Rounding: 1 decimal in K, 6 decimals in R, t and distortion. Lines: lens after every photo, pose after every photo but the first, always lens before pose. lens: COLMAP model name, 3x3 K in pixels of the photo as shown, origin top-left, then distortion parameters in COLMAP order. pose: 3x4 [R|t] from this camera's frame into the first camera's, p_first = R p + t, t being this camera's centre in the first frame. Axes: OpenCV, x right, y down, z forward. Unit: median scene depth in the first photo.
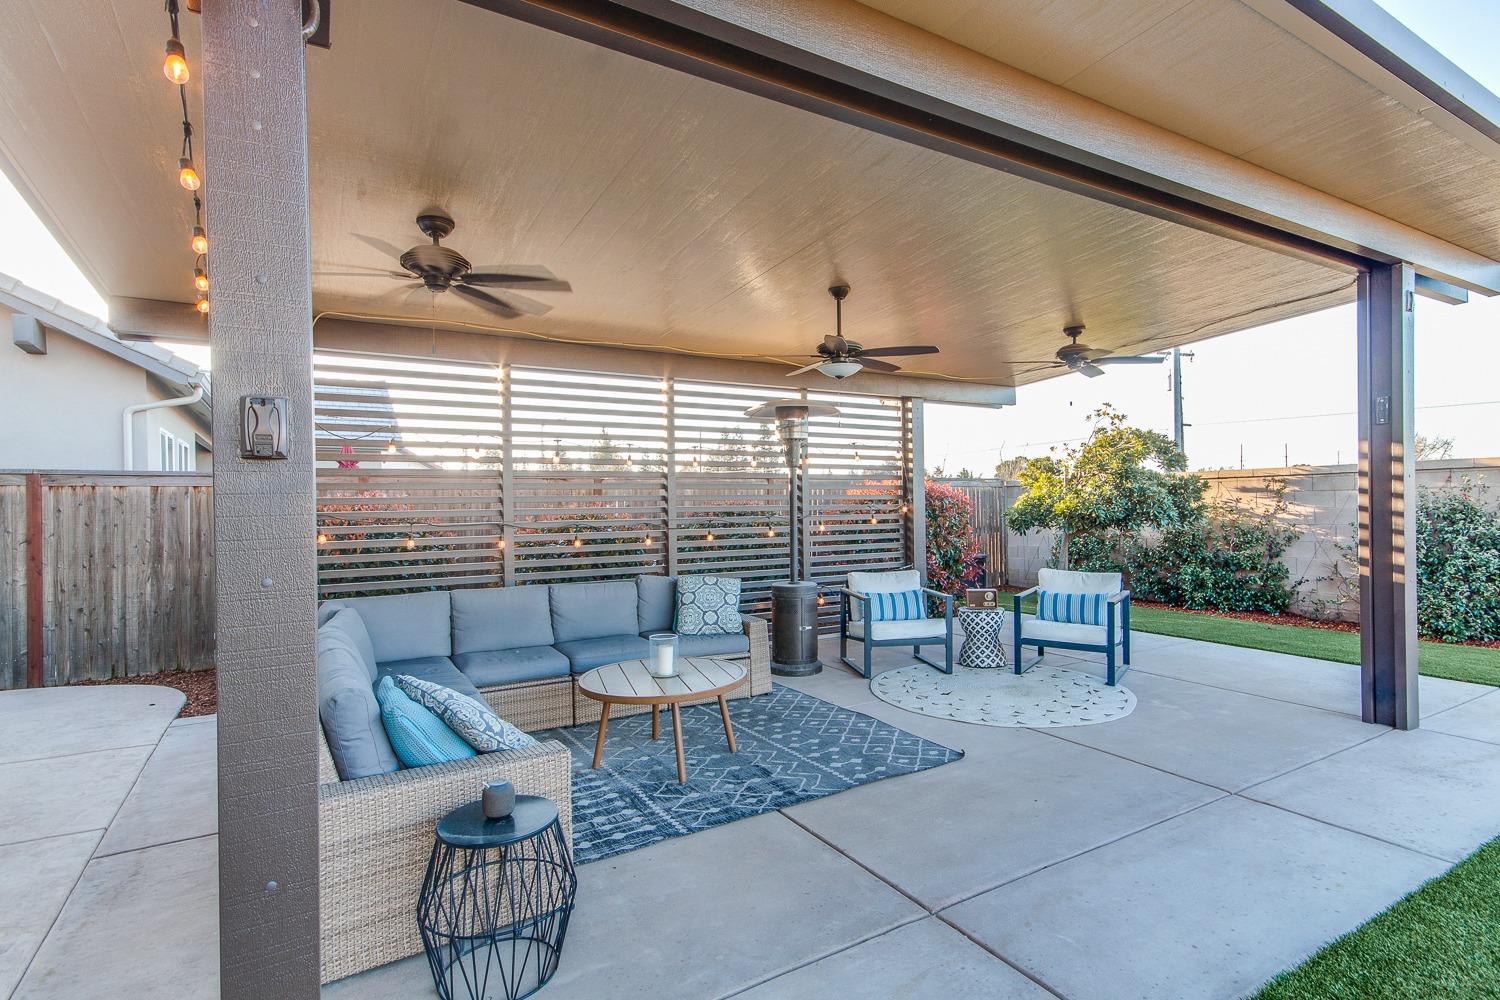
lens RADIAL K [[734.8, 0, 759.6], [0, 734.8, 506.4], [0, 0, 1]] dist [0.017017, -0.000911]
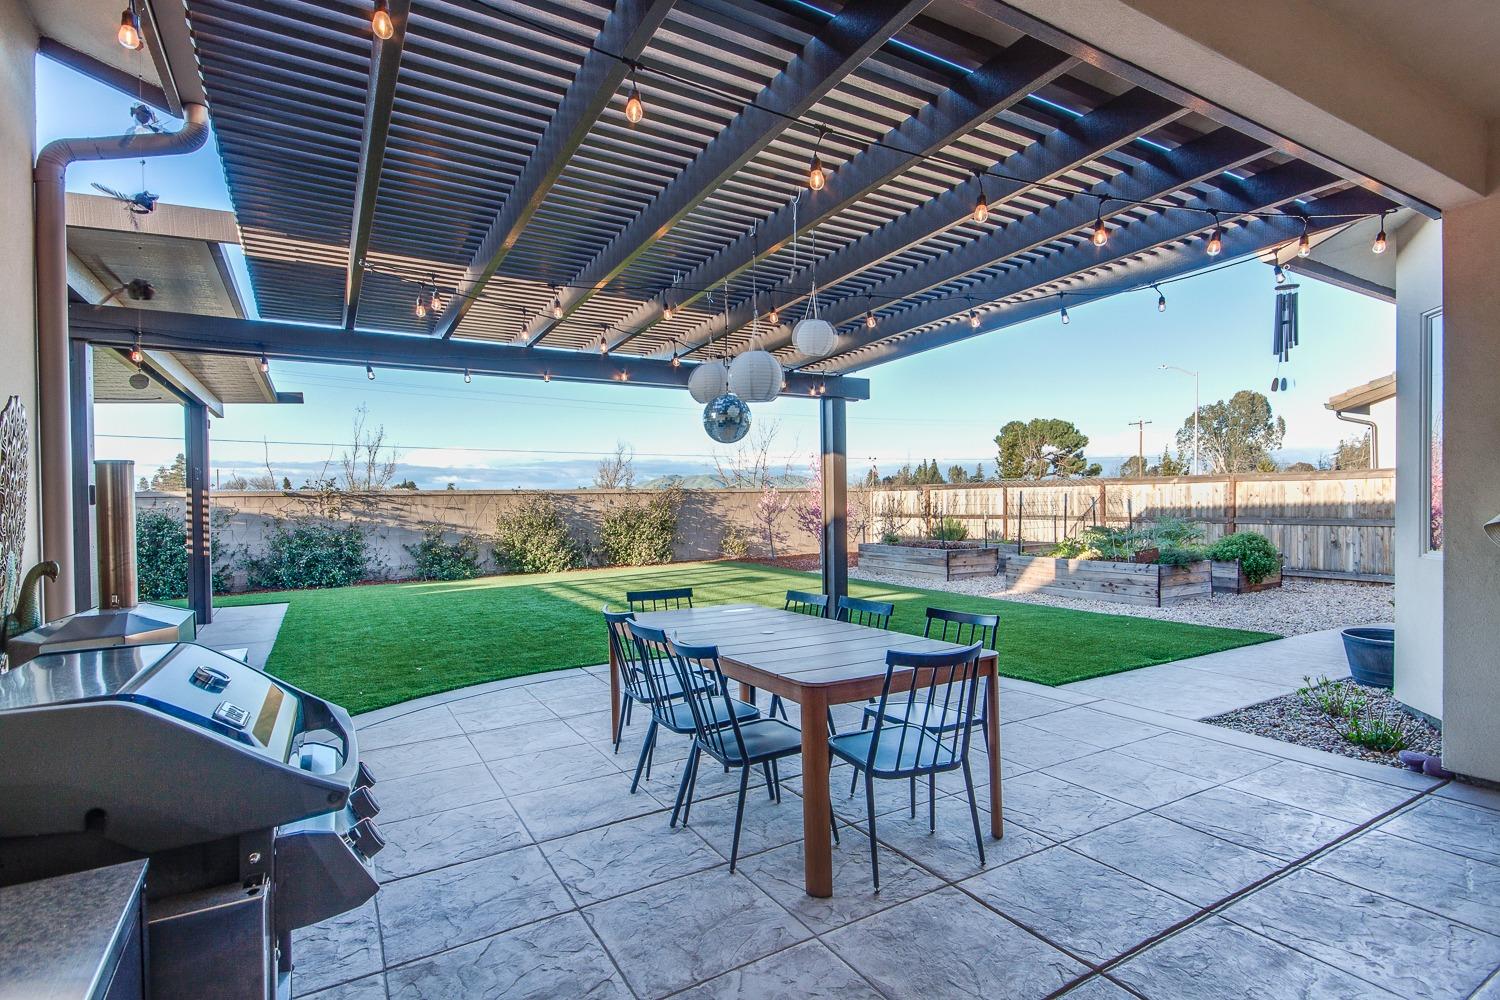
lens RADIAL K [[739.1, 0, 767.4], [0, 739.1, 512.0], [0, 0, 1]] dist [0.021600, -0.000342]
pose [[-0.004982, 0.000345, 0.999988, -1.023805], [0.013182, 0.999913, -0.000279, -0.000354], [-0.999901, 0.013181, -0.004986, -0.477650]]
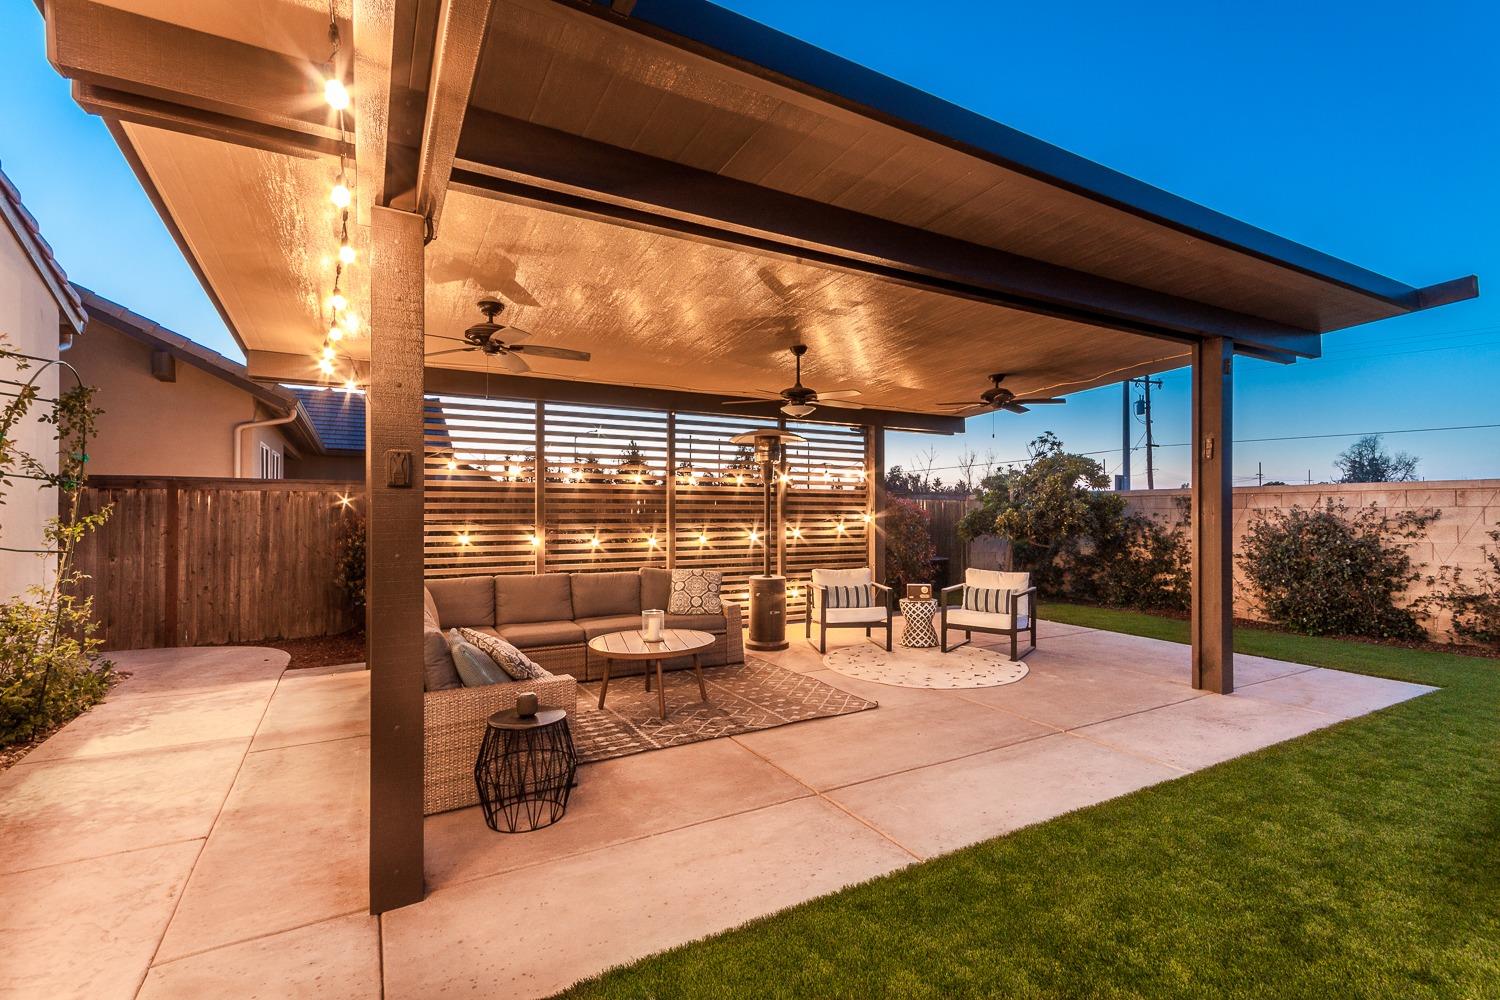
lens RADIAL K [[688.4, 0, 772.3], [0, 688.4, 509.1], [0, 0, 1]] dist [0.003406, 0.001815]
pose [[0.999821, 0.016230, -0.009750, 0.068985], [-0.016278, 0.999856, -0.004836, -0.005512], [0.009670, 0.004994, 0.999941, -0.181433]]
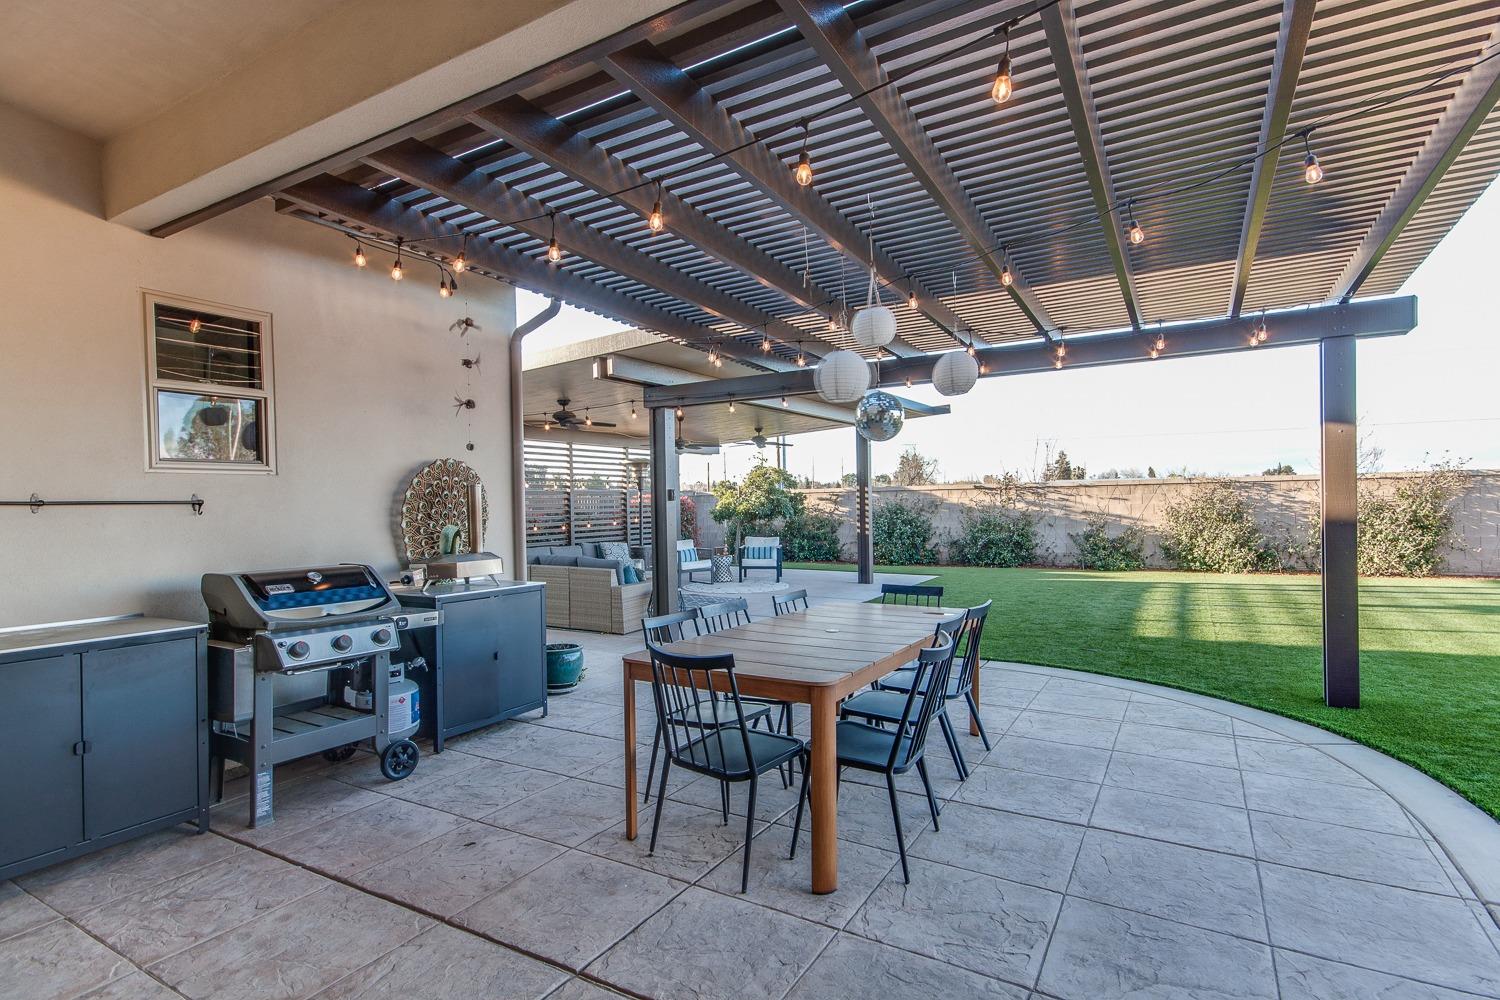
lens RADIAL K [[734.8, 0, 759.6], [0, 734.8, 506.4], [0, 0, 1]] dist [0.017017, -0.000911]
pose [[0.876136, -0.003239, 0.482054, -0.724721], [0.003944, 0.999992, -0.000448, -0.005920], [-0.482049, 0.002294, 0.876141, -1.065735]]
